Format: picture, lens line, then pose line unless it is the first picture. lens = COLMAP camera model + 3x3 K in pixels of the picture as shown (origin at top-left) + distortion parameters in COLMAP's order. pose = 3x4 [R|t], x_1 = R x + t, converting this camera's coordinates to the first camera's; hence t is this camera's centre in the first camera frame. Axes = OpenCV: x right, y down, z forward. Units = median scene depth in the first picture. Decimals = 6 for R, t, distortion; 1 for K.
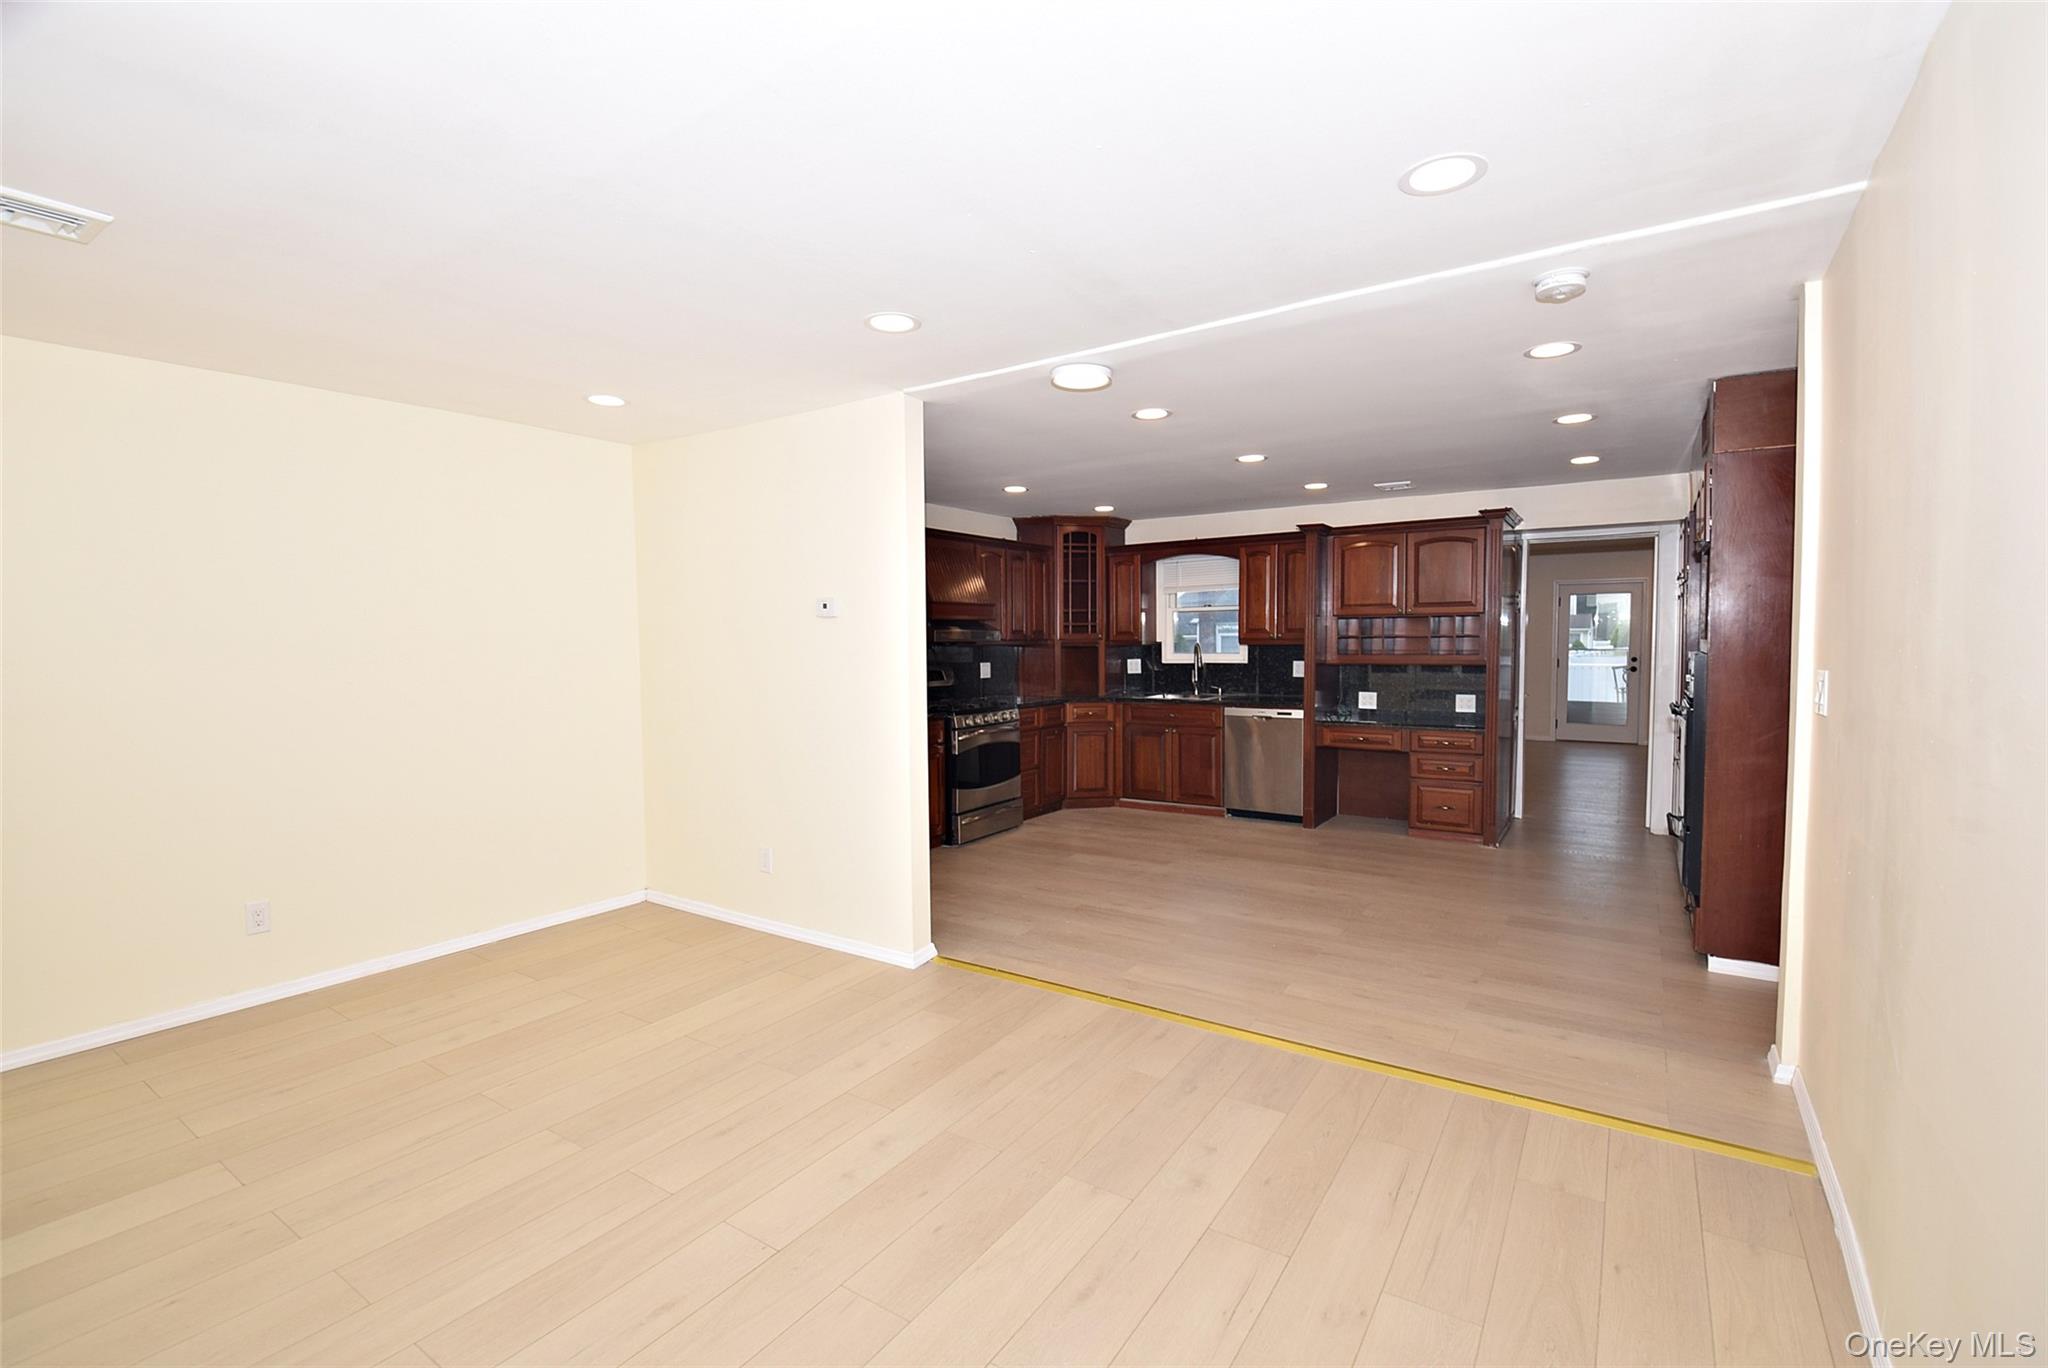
lens RADIAL K [[919.3, 0, 1026.4], [0, 919.3, 688.2], [0, 0, 1]] dist [-0.001446, -0.000564]
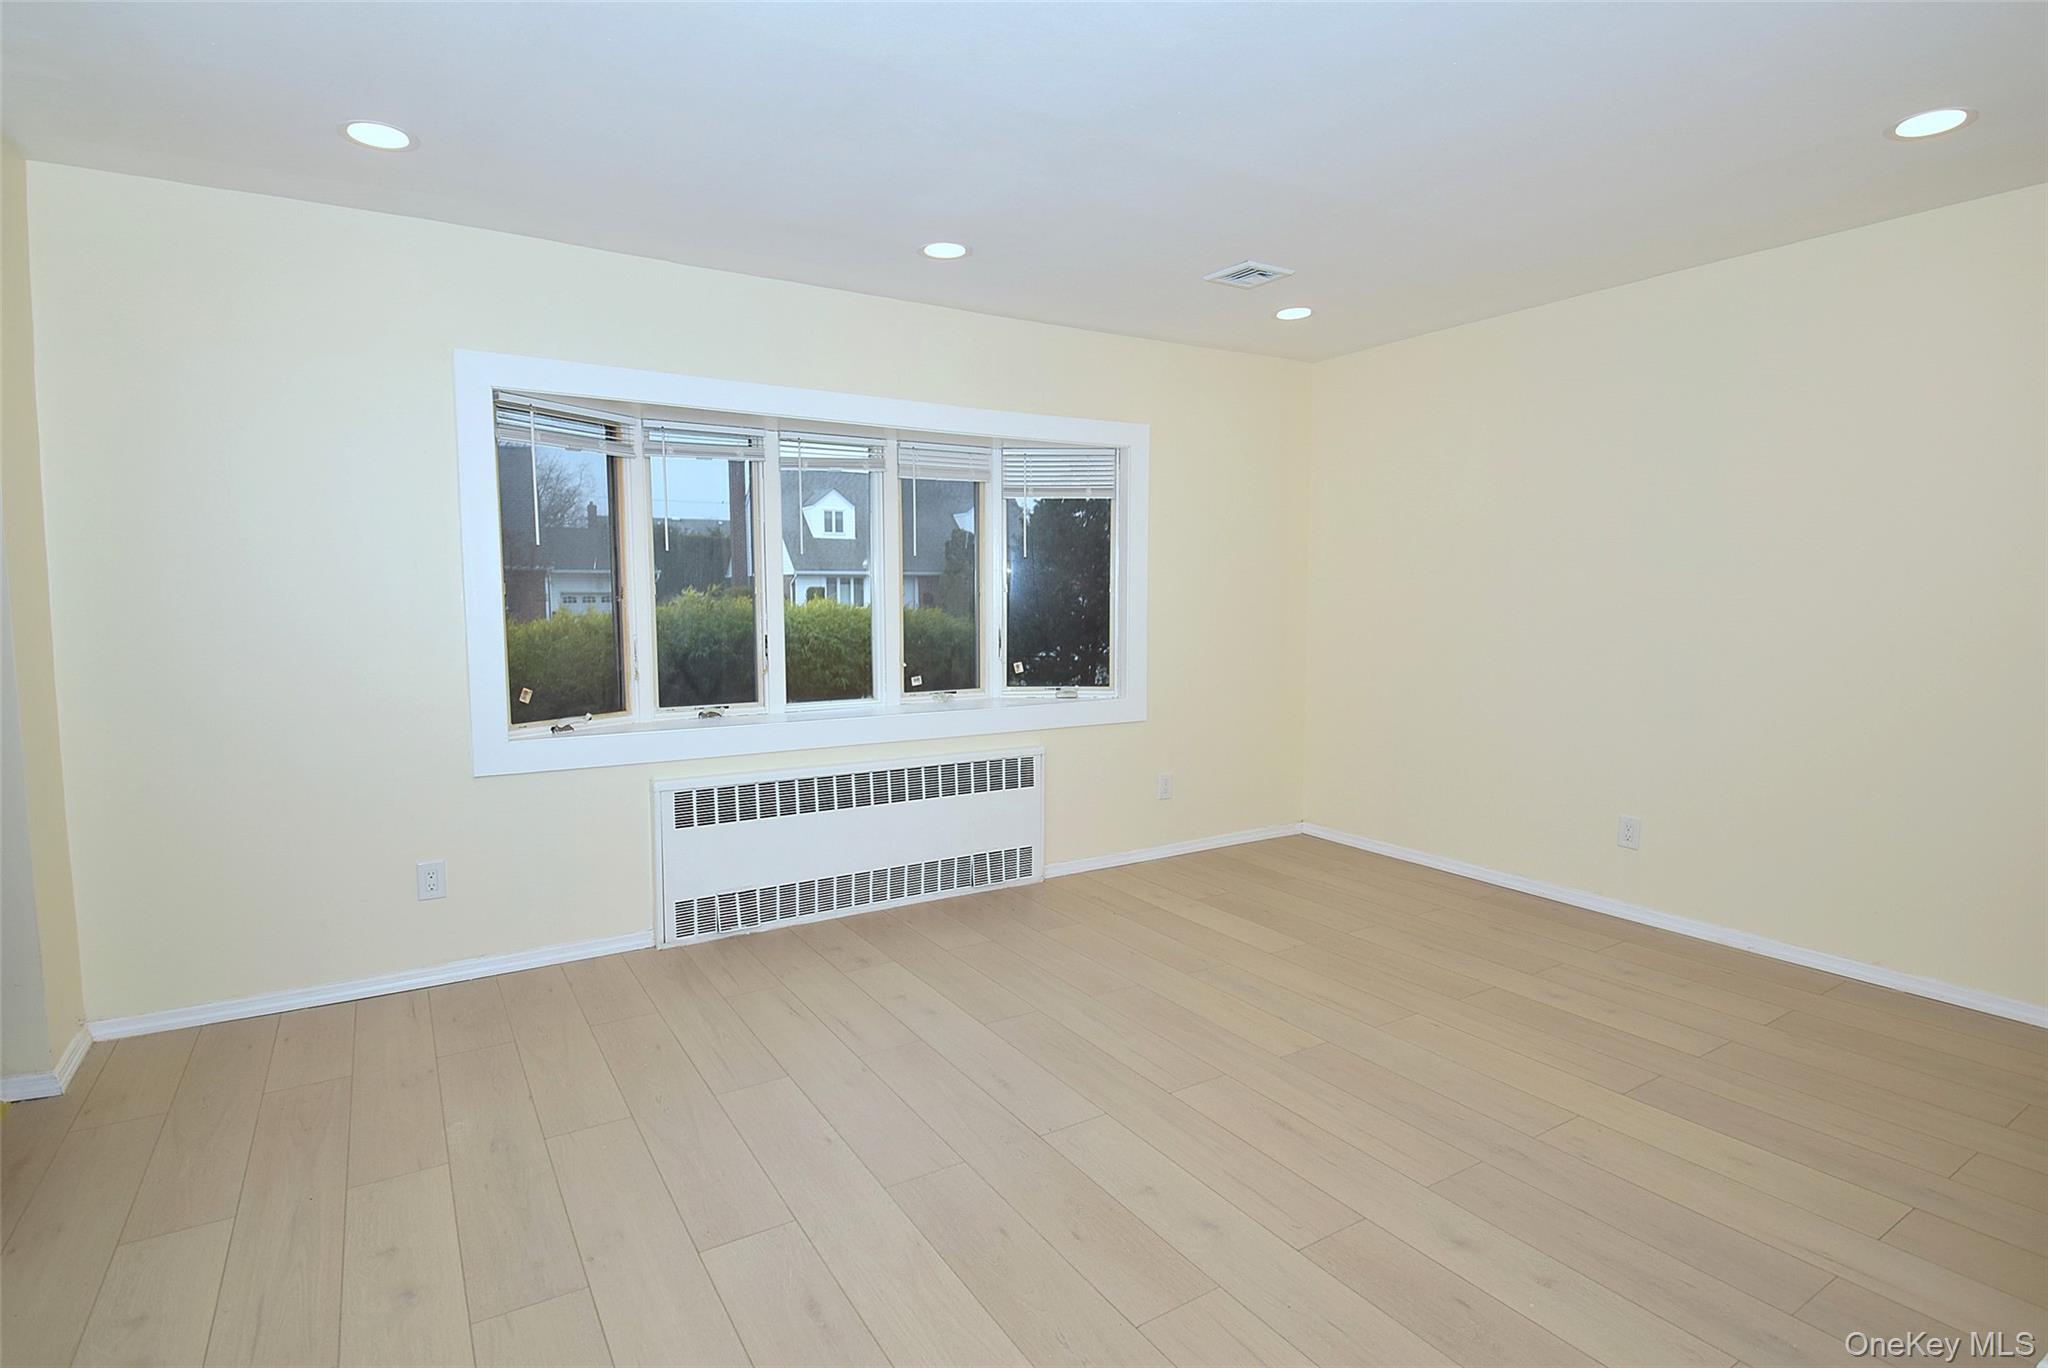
lens RADIAL K [[1027.0, 0, 987.9], [0, 1027.0, 661.2], [0, 0, 1]] dist [0.000593, 0.000030]
pose [[-0.437340, 0.074561, -0.896200, 0.214012], [-0.045909, 0.993407, 0.105051, -0.007515], [0.898124, 0.087086, -0.431033, 0.406578]]
